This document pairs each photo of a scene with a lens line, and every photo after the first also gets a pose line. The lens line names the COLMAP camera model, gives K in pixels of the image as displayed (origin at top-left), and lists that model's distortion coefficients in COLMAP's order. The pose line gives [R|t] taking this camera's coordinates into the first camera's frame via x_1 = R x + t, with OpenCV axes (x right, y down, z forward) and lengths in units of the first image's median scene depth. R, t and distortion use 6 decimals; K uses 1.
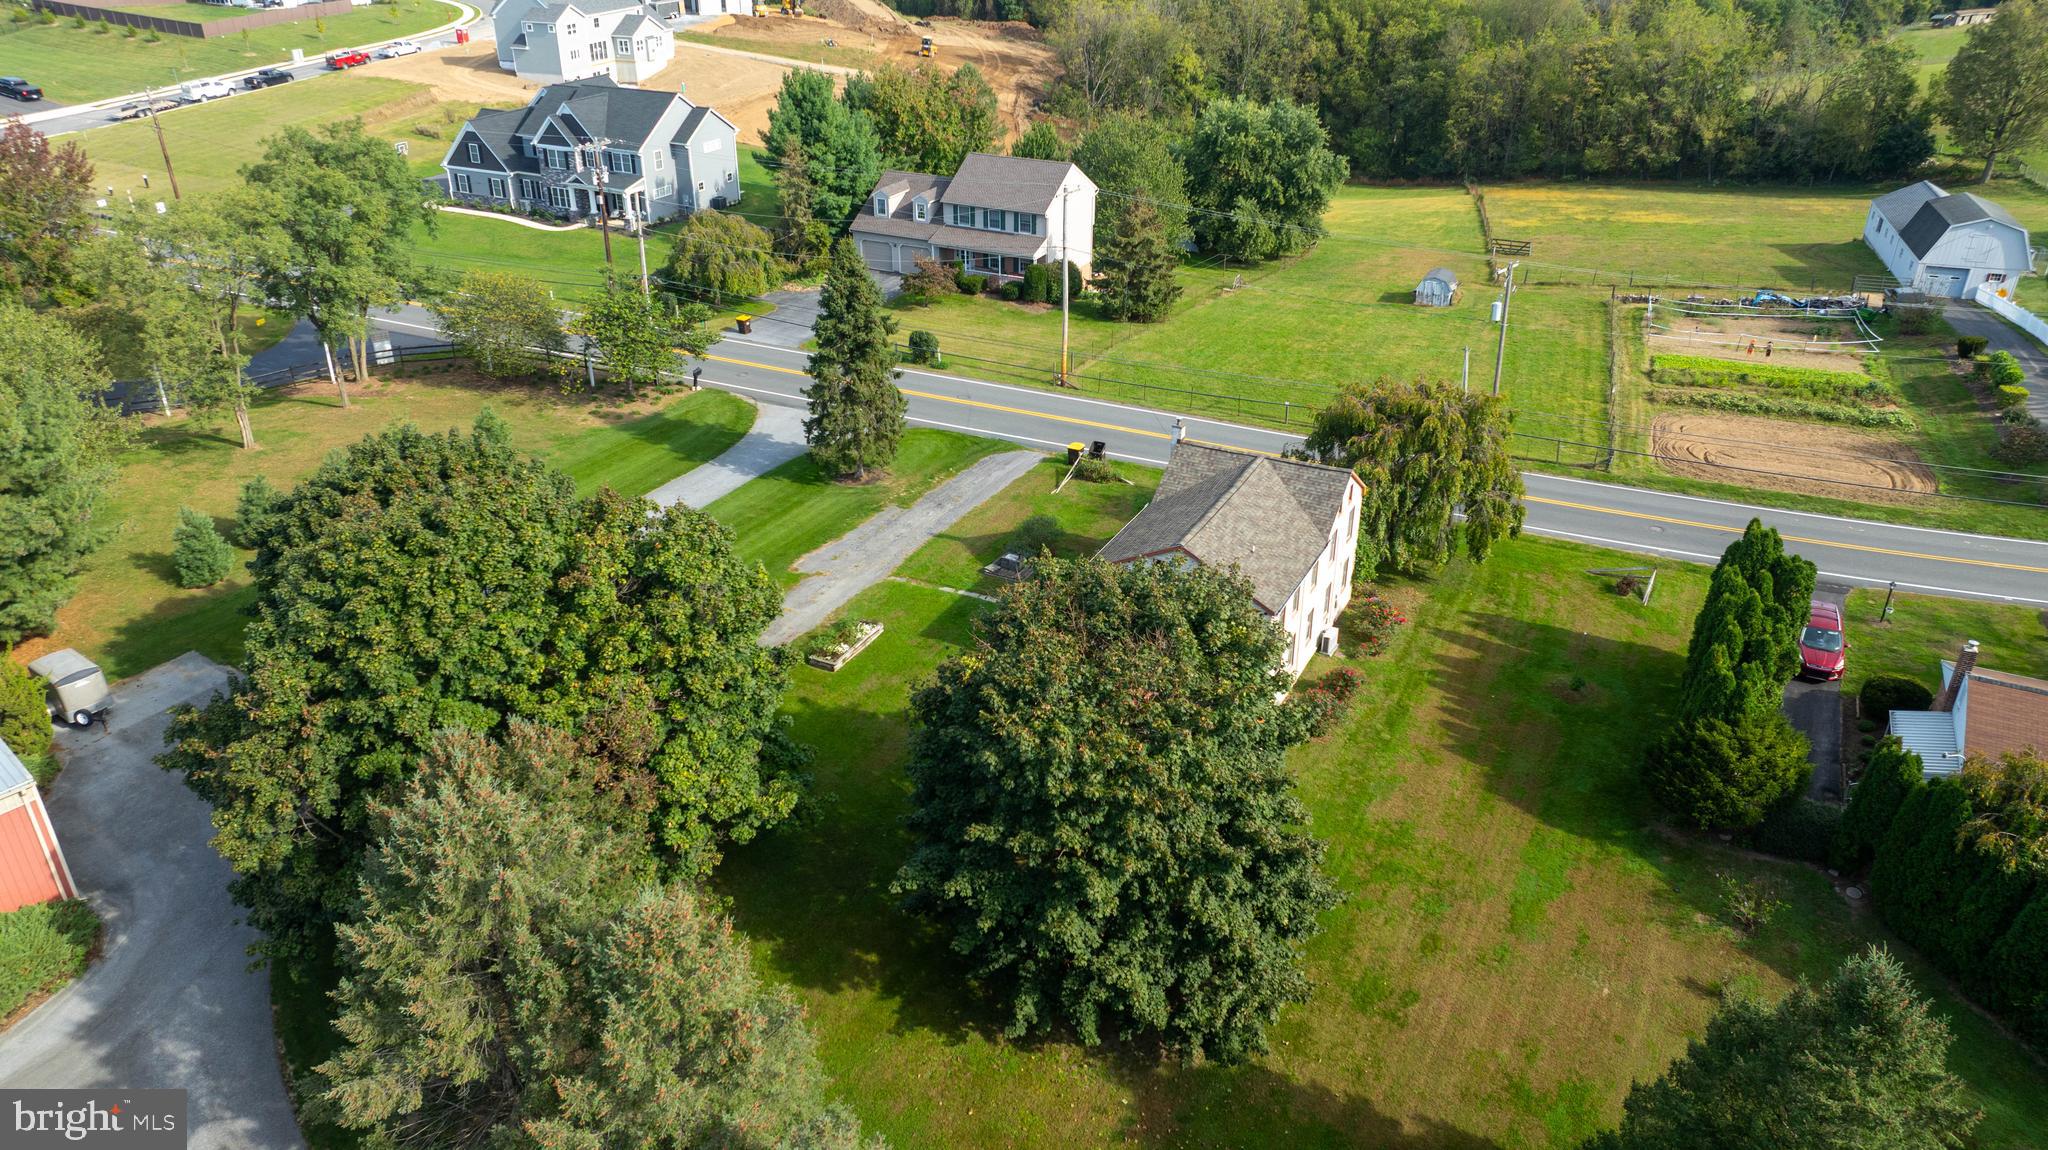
lens RADIAL K [[1453.7, 0, 1031.1], [0, 1453.7, 571.8], [0, 0, 1]] dist [-0.038578, 0.042919]
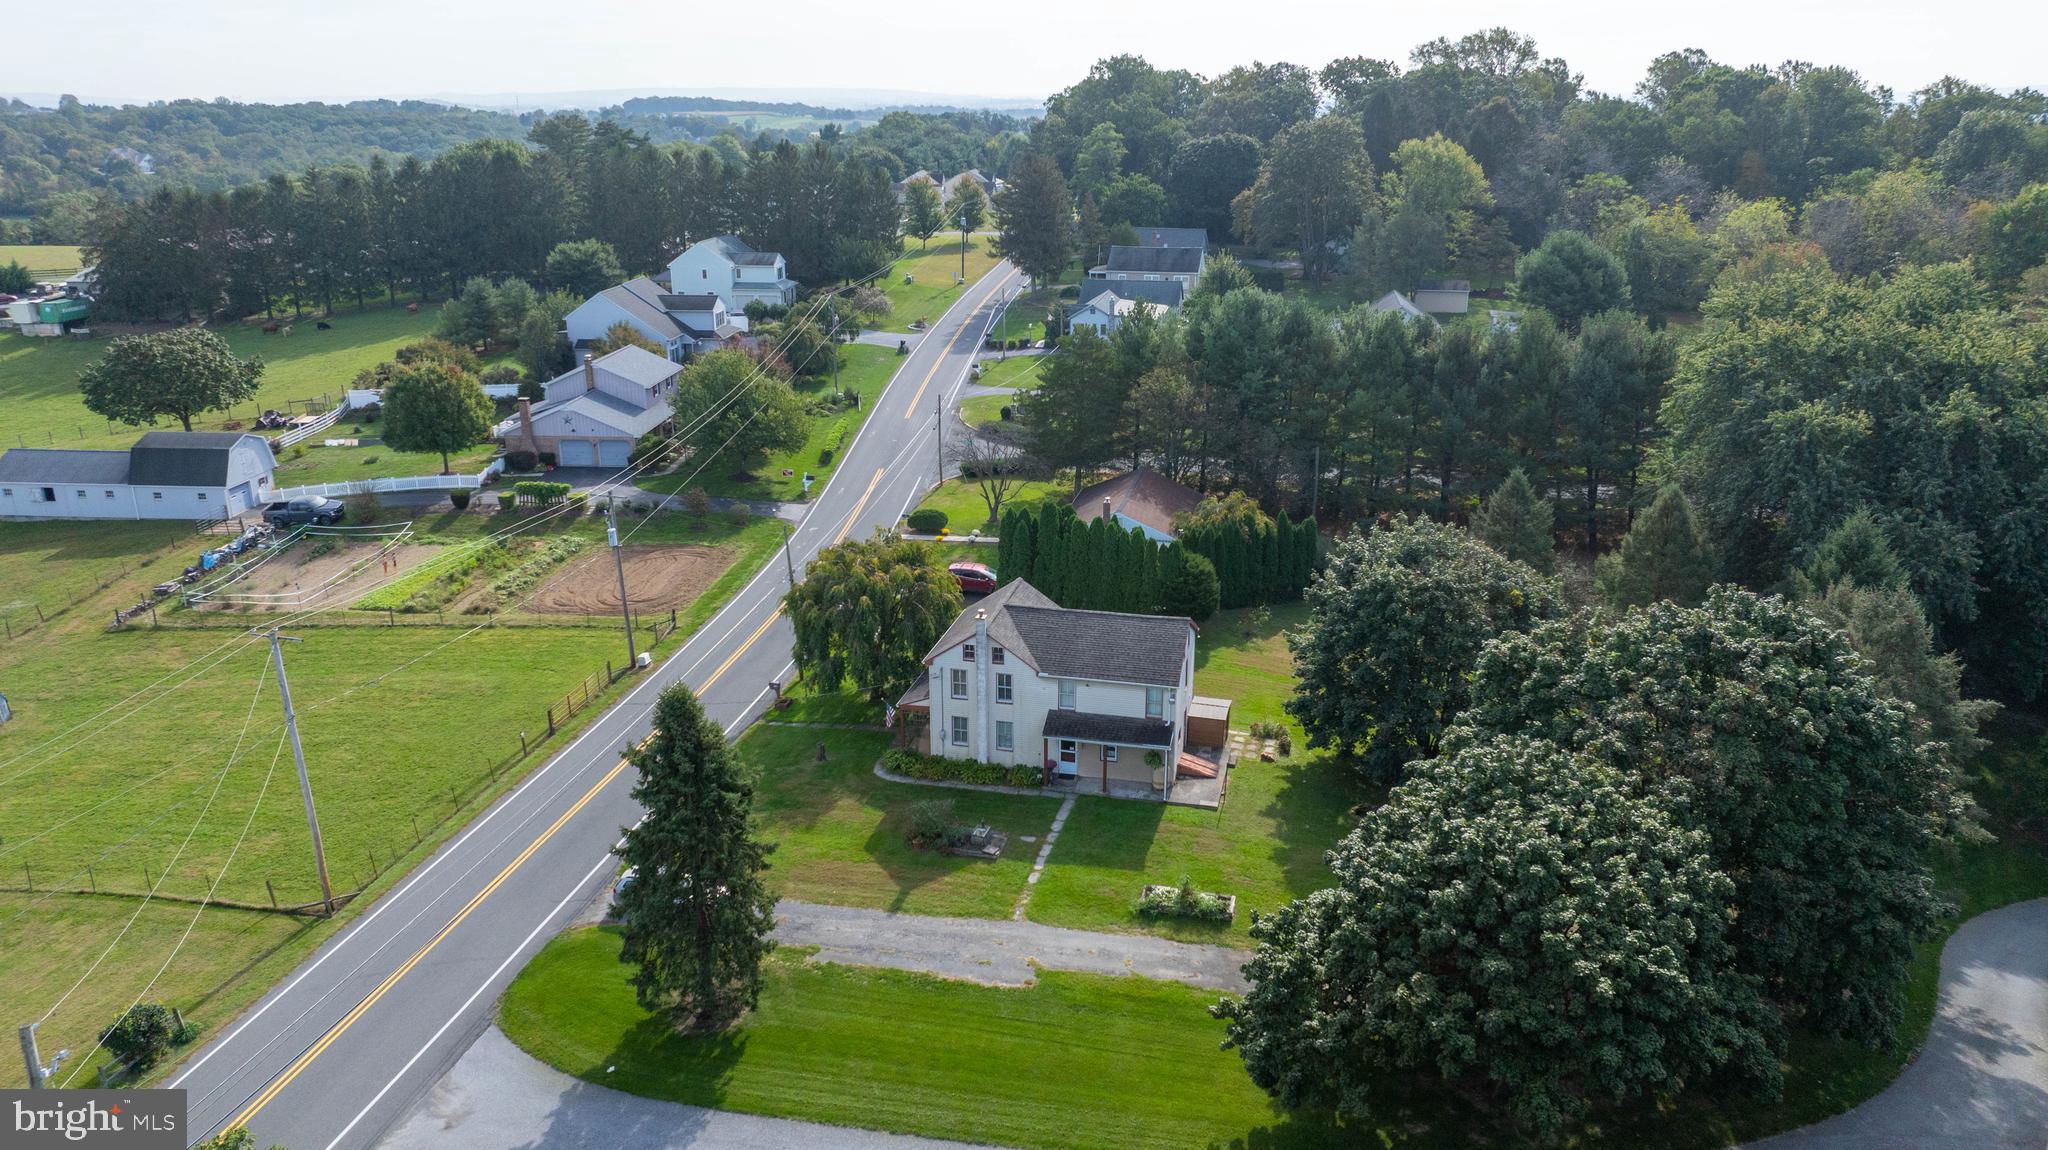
lens RADIAL K [[1453.7, 0, 1020.7], [0, 1453.7, 574.1], [0, 0, 1]] dist [-0.038578, 0.042919]
pose [[-0.216691, -0.310849, 0.925429, -0.688515], [0.459461, 0.803927, 0.377620, -0.402155], [-0.861360, 0.507026, -0.031381, 0.765736]]
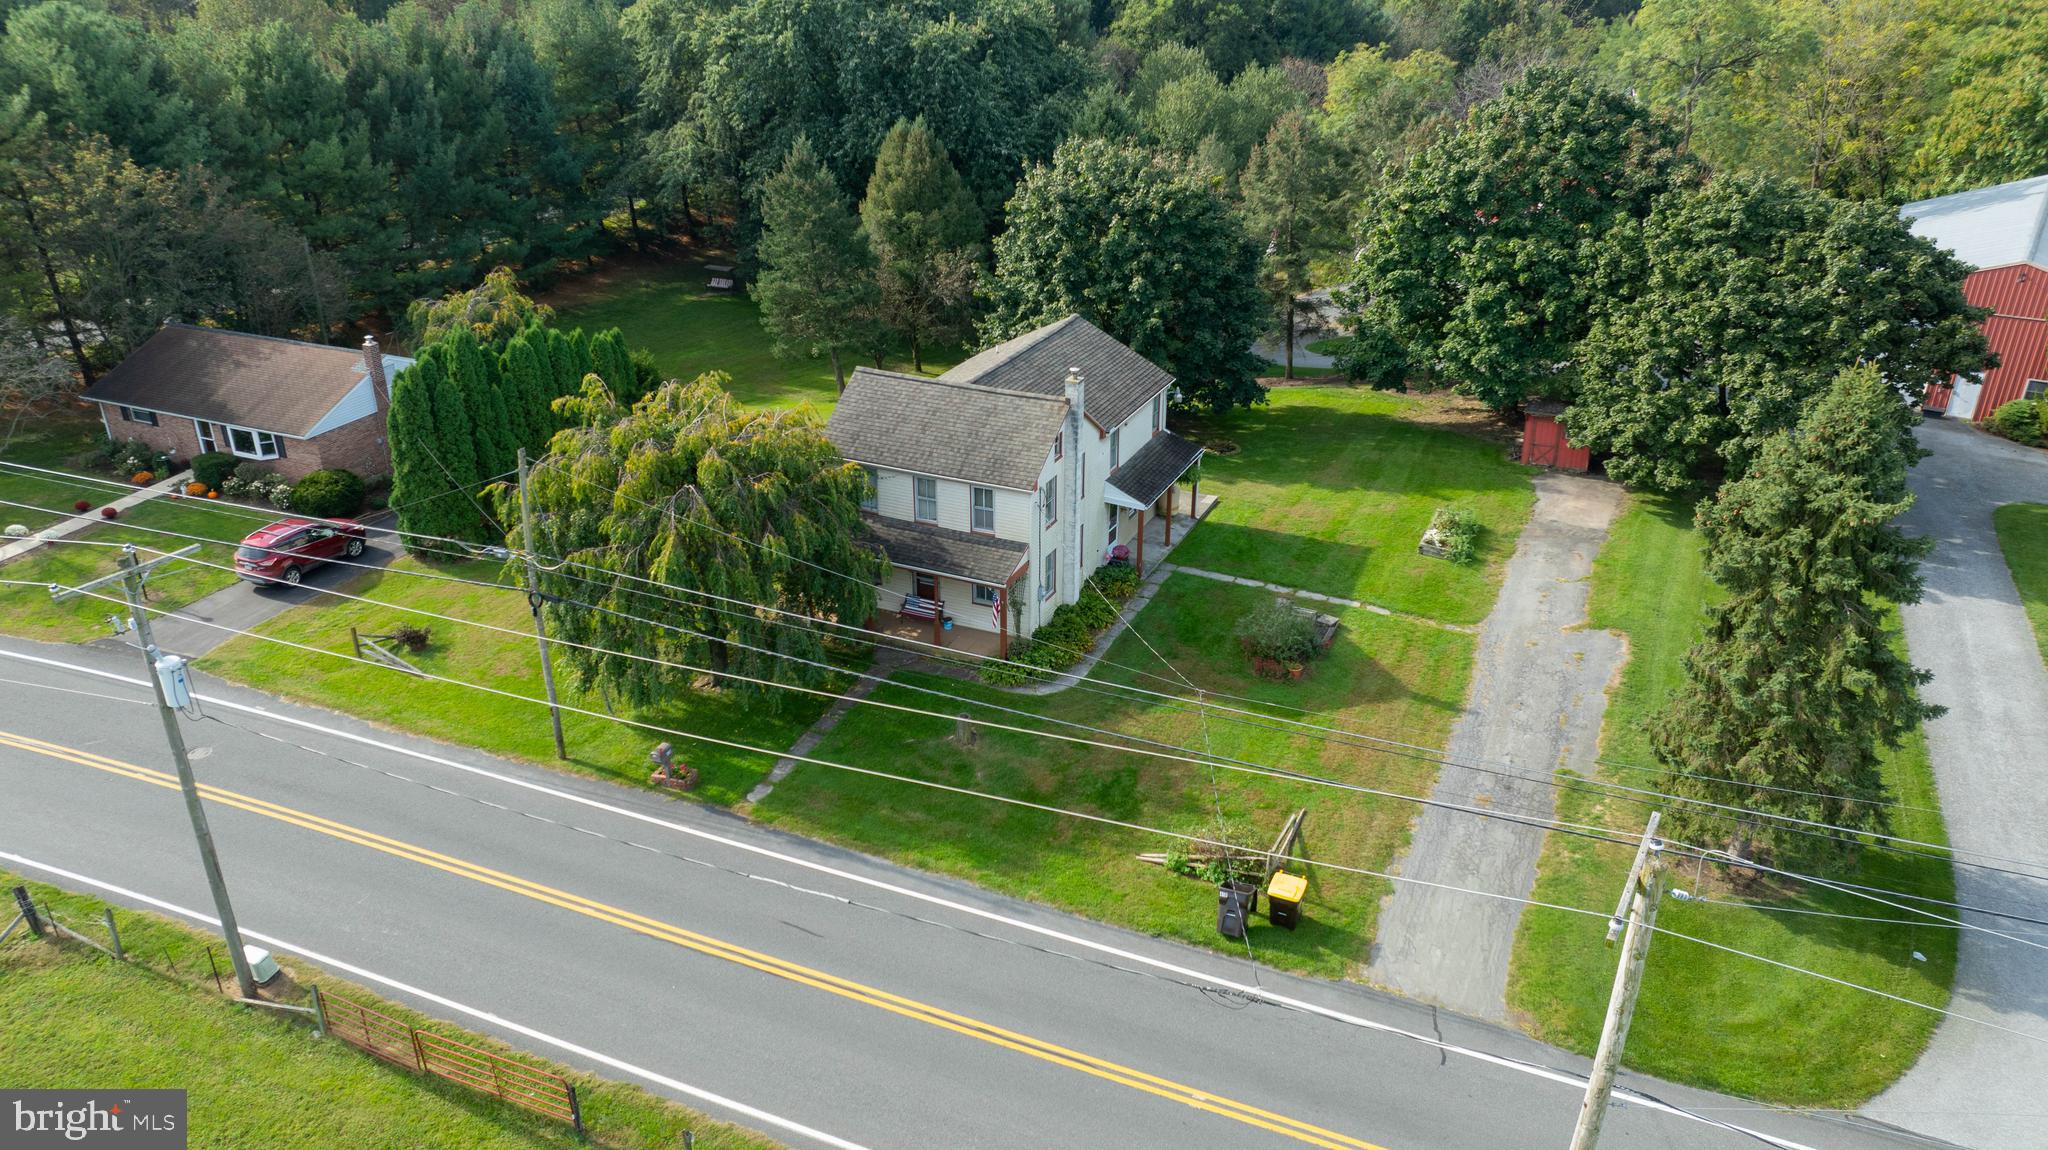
lens RADIAL K [[1453.7, 0, 1025.1], [0, 1453.7, 577.5], [0, 0, 1]] dist [-0.038578, 0.042919]
pose [[-0.999620, 0.011656, -0.024983, 0.118335], [-0.012939, 0.601839, 0.798513, -0.465930], [0.024344, 0.798533, -0.601459, 1.158109]]
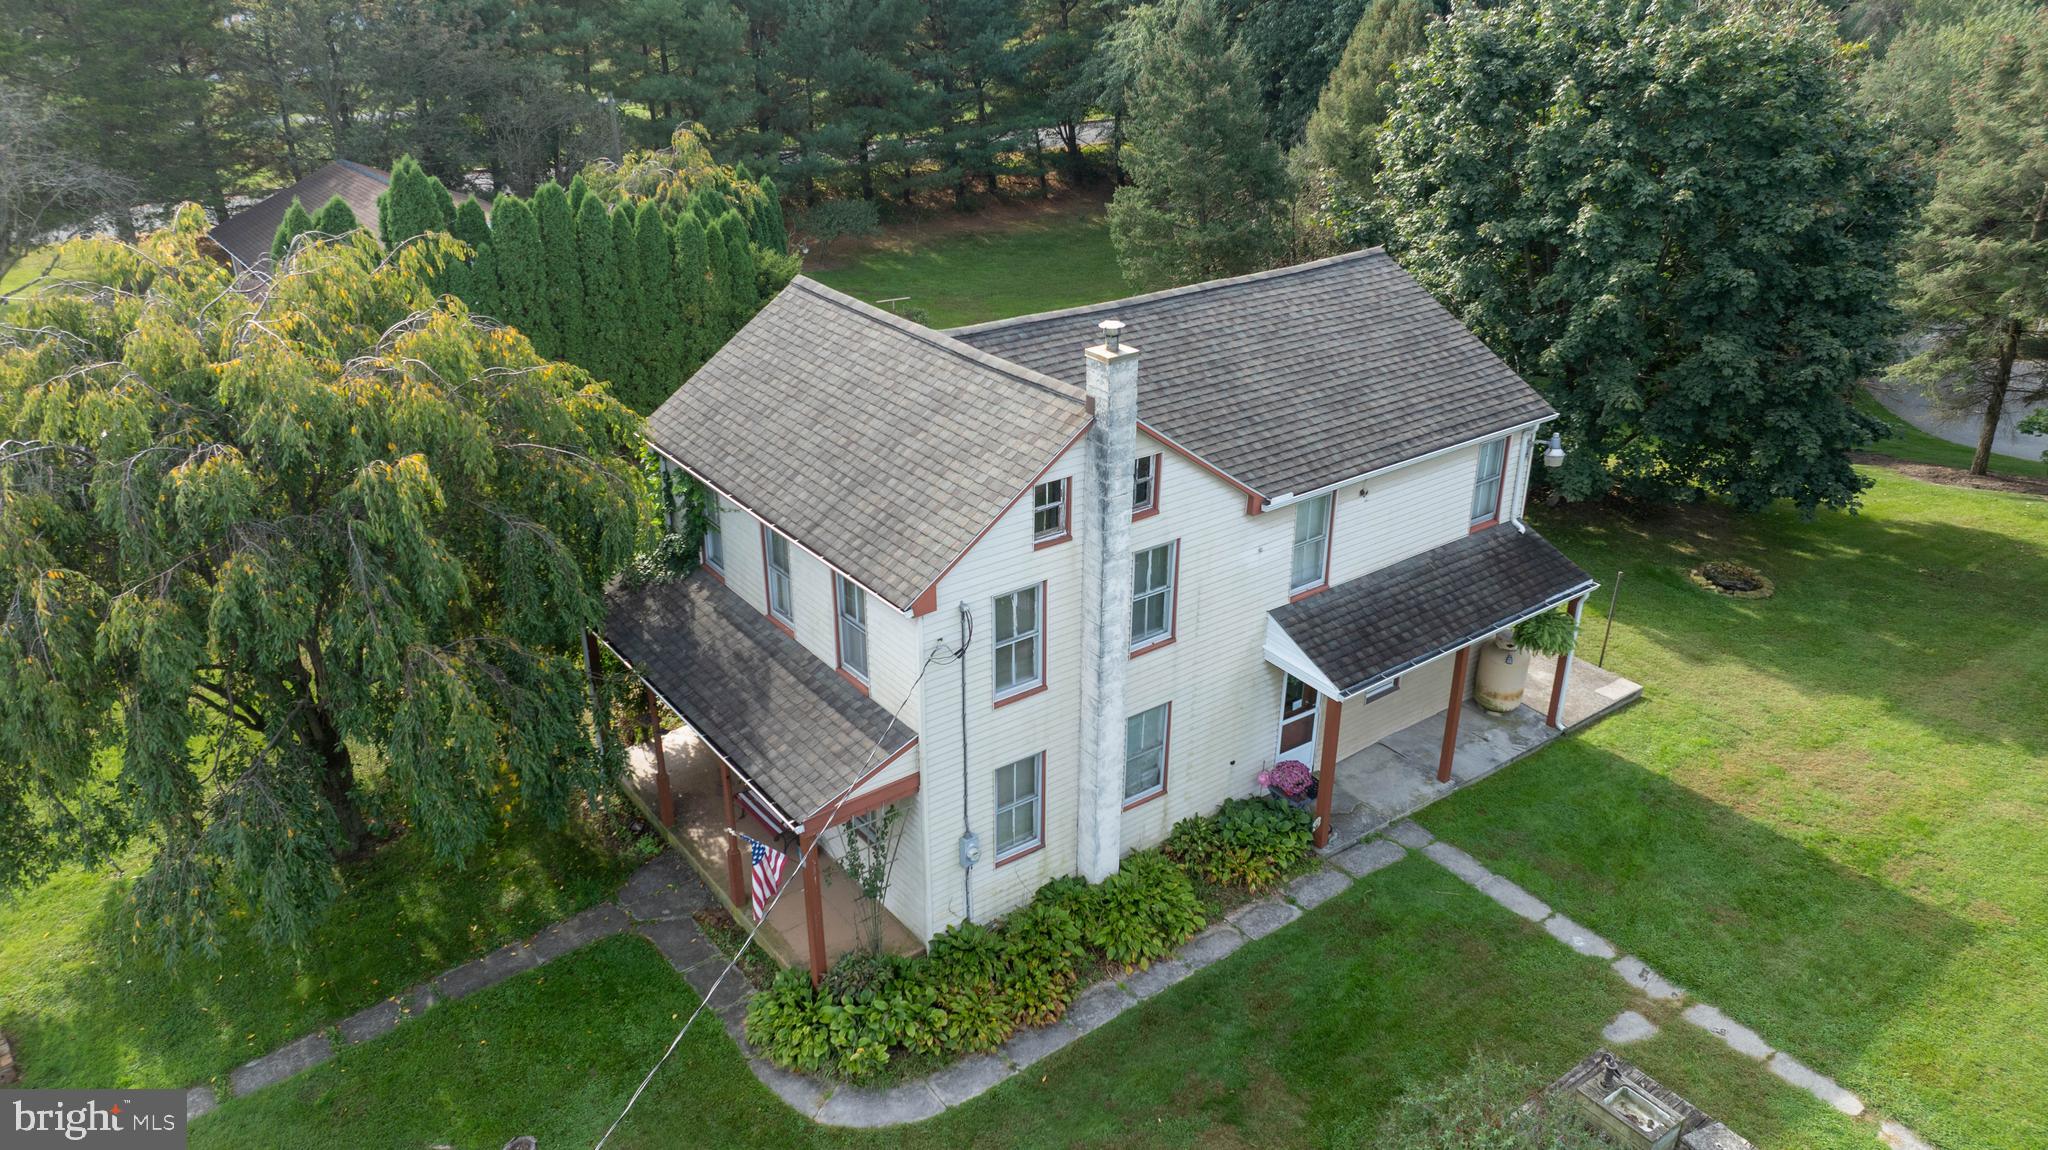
lens RADIAL K [[1453.7, 0, 1029.8], [0, 1453.7, 570.6], [0, 0, 1]] dist [-0.038578, 0.042919]
pose [[-0.893056, -0.191358, 0.407225, 0.003858], [0.207273, 0.628340, 0.749818, -0.216718], [-0.399360, 0.754036, -0.521480, 0.910670]]
